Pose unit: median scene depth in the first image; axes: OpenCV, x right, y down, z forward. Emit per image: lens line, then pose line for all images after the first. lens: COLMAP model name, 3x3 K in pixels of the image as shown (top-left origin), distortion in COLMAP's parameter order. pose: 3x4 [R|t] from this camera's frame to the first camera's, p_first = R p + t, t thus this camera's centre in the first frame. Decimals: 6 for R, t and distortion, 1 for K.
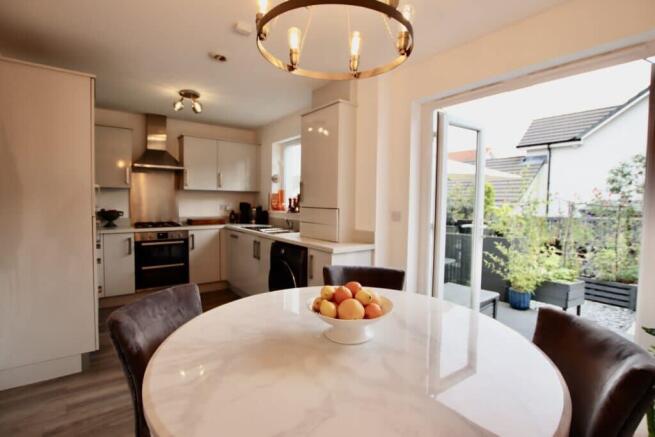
lens RADIAL K [[305.5, 0, 332.4], [0, 305.5, 219.5], [0, 0, 1]] dist [-0.014635, -0.000177]
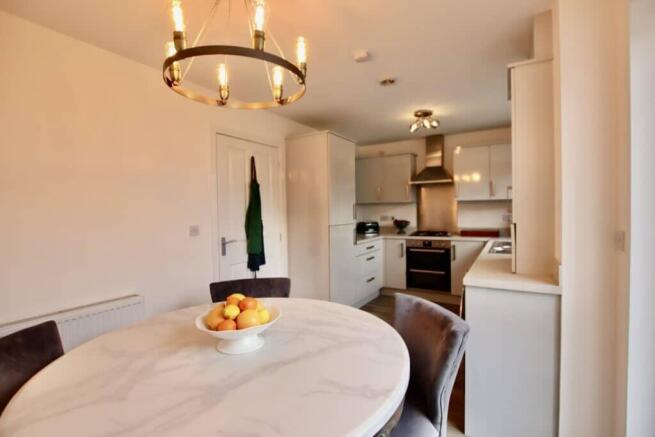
lens RADIAL K [[305.5, 0, 331.2], [0, 305.5, 215.4], [0, 0, 1]] dist [-0.014635, -0.000177]
pose [[0.387181, -0.003143, -0.921998, 0.334387], [-0.034835, 0.999230, -0.018035, -0.018155], [0.921345, 0.039101, 0.386774, 0.251760]]
